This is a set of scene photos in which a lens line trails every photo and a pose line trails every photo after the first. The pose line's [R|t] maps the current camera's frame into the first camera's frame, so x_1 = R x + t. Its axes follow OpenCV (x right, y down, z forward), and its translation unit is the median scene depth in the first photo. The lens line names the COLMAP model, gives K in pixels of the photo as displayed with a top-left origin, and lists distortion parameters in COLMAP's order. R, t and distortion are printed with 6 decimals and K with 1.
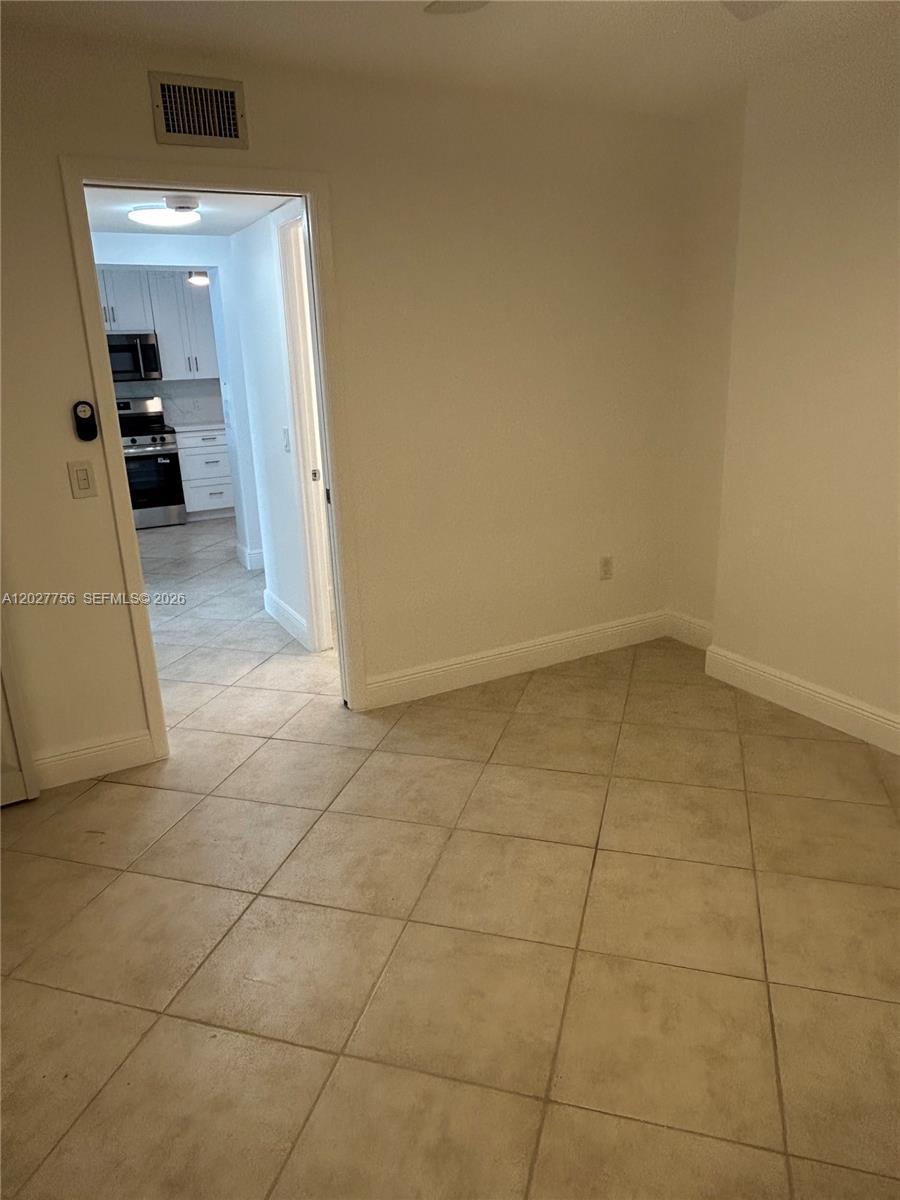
lens RADIAL K [[800.6, 0, 450.0], [0, 800.6, 600.0], [0, 0, 1]] dist [-0.006560, -0.001627]
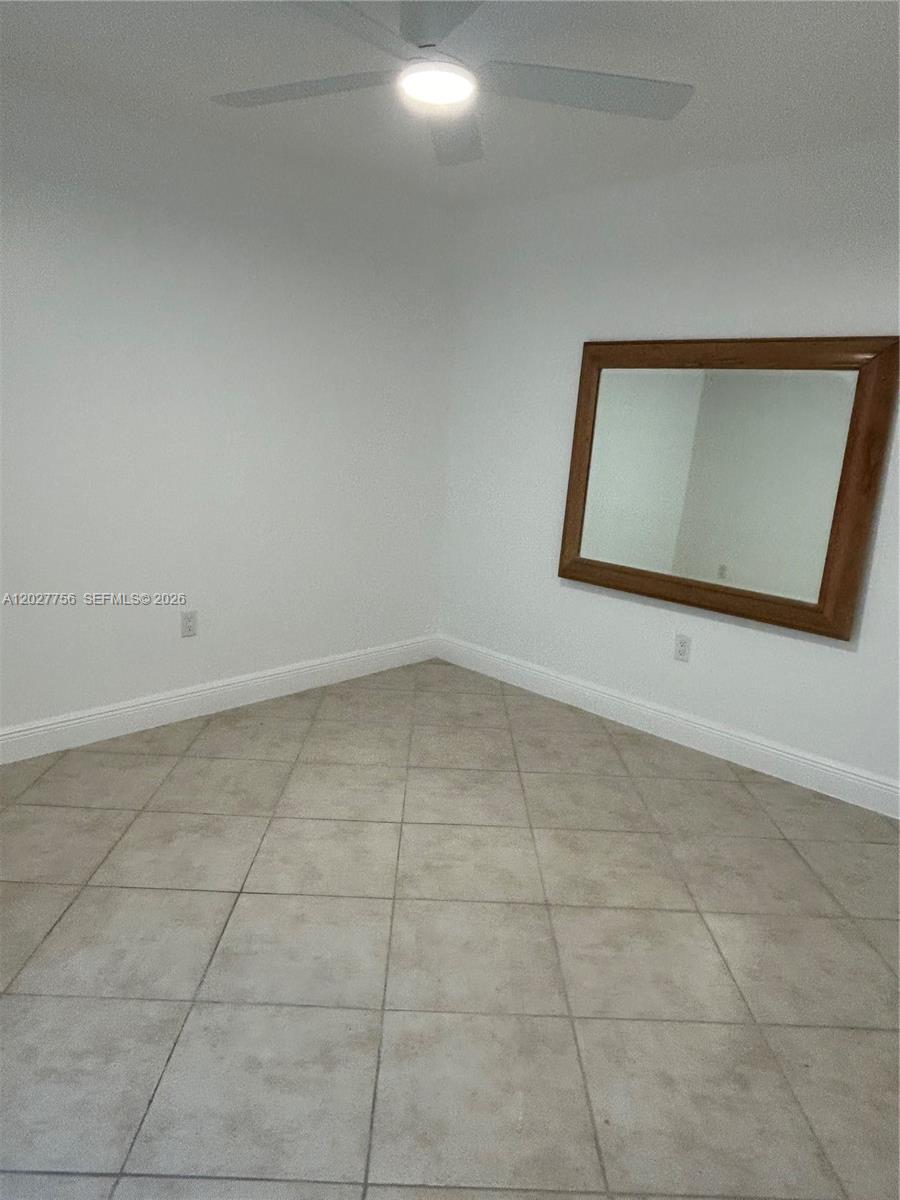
lens RADIAL K [[800.6, 0, 450.0], [0, 800.6, 600.0], [0, 0, 1]] dist [-0.006560, -0.001627]
pose [[-0.289331, -0.199405, 0.936229, -0.760484], [0.232598, 0.934103, 0.270833, -0.230934], [-0.928540, 0.296125, -0.223884, 0.930961]]
